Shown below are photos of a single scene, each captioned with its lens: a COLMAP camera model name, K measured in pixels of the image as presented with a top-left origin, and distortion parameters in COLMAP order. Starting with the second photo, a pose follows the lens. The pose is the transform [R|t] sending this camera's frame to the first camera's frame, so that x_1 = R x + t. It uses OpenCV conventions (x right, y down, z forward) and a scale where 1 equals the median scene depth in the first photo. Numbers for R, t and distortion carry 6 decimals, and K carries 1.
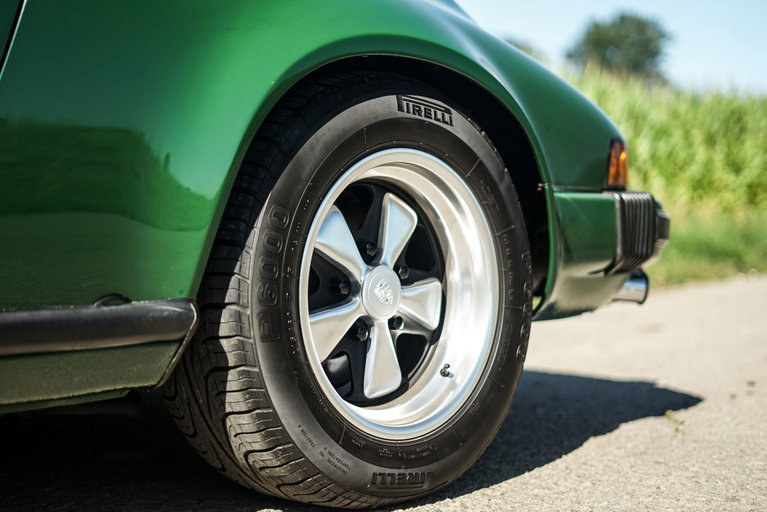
lens RADIAL K [[1287.5, 0, 383.5], [0, 1287.5, 256.0], [0, 0, 1]] dist [-0.043089, -0.072708]
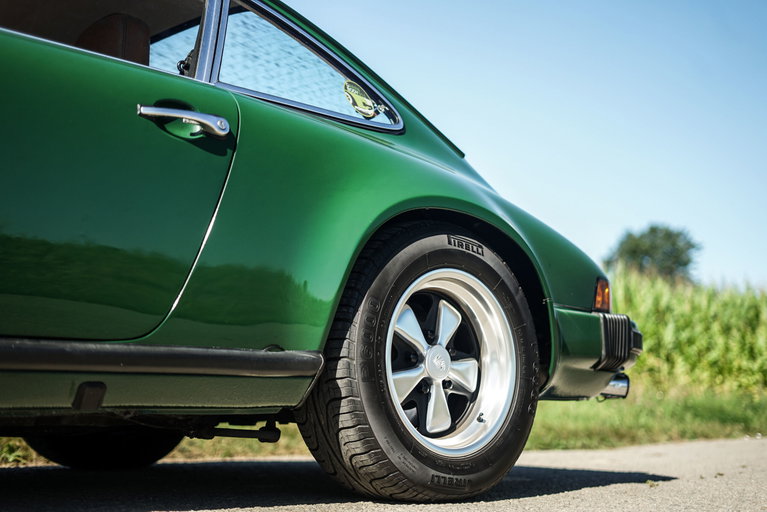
lens RADIAL K [[1154.4, 0, 385.7], [0, 1154.4, 257.5], [0, 0, 1]] dist [-0.024715, -0.102235]
pose [[0.998797, -0.001034, -0.049025, 0.003937], [-0.006841, 0.987062, -0.160193, 0.125205], [0.048557, 0.160335, 0.985868, -0.379605]]
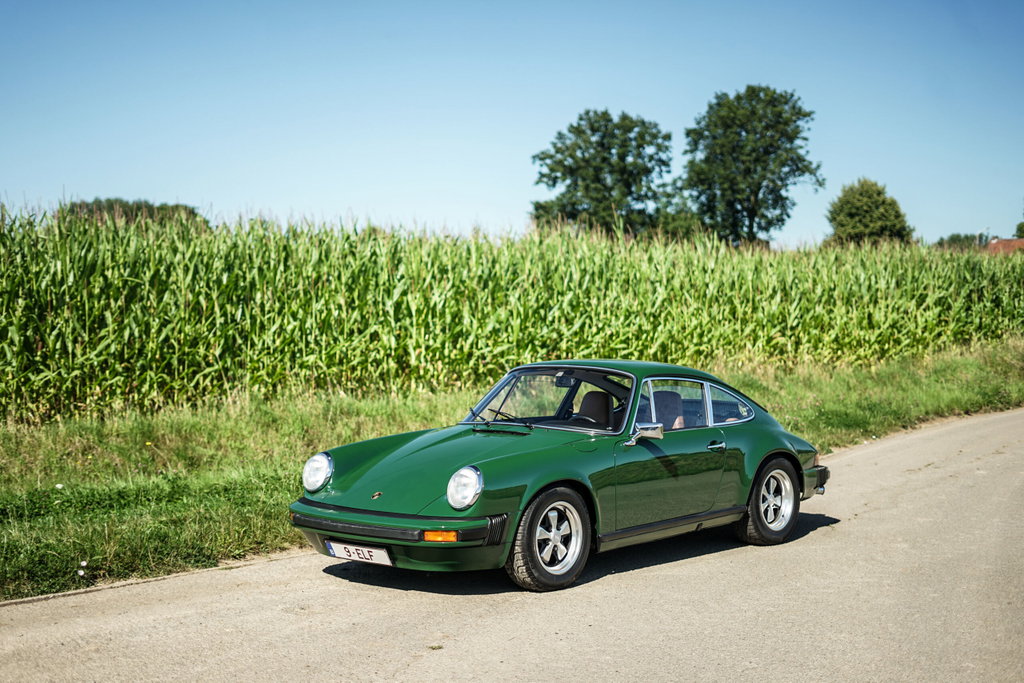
lens RADIAL K [[1541.2, 0, 514.9], [0, 1541.2, 343.5], [0, 0, 1]] dist [-0.024715, -0.102235]
pose [[0.999424, -0.011241, 0.032027, -1.114453], [0.011336, 0.999932, -0.002792, -0.538548], [-0.031994, 0.003153, 0.999483, -4.610559]]
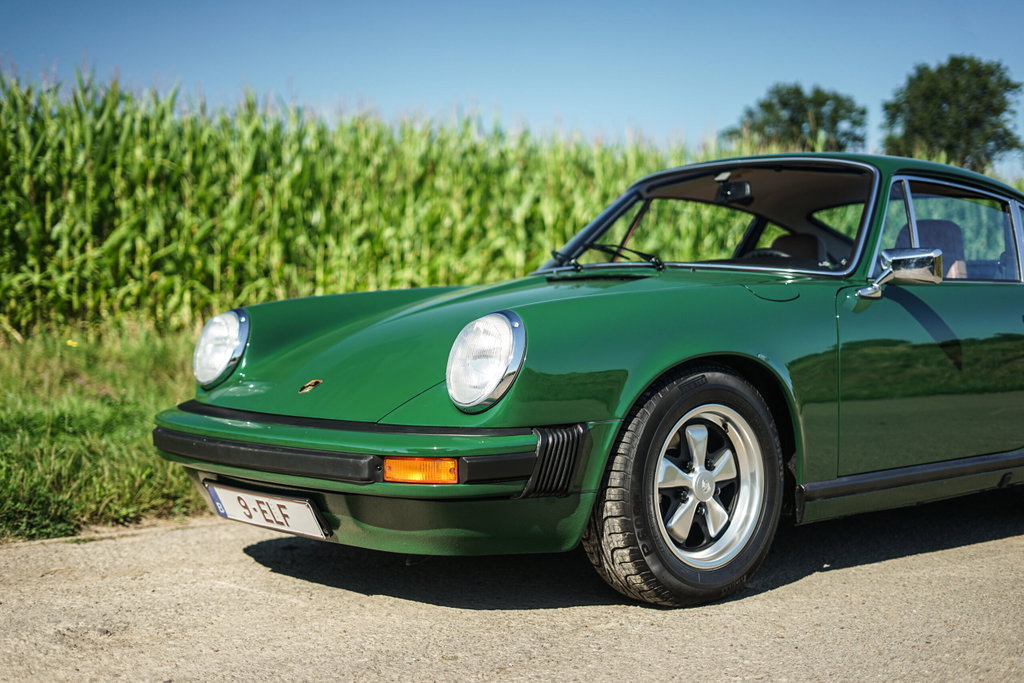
lens RADIAL K [[1518.3, 0, 512.0], [0, 1518.3, 341.5], [0, 0, 1]] dist [0.005331, -0.022284]
pose [[0.995649, -0.002864, -0.093141, -0.910639], [0.002918, 0.999996, 0.000444, -0.154130], [0.093139, -0.000714, 0.995653, -1.978775]]
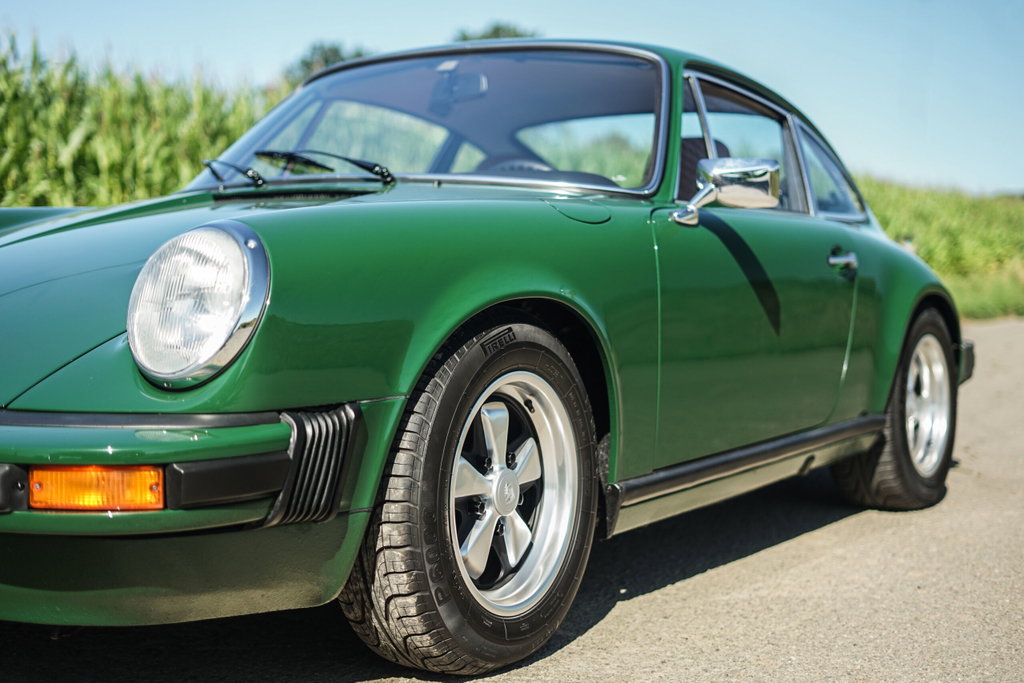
lens RADIAL K [[1586.5, 0, 550.6], [0, 1586.5, 340.6], [0, 0, 1]] dist [-0.027609, -0.081046]
pose [[0.973742, -0.006120, 0.227573, -1.133649], [0.001901, 0.999822, 0.018751, -0.122442], [-0.227647, -0.017826, 0.973581, -1.321713]]
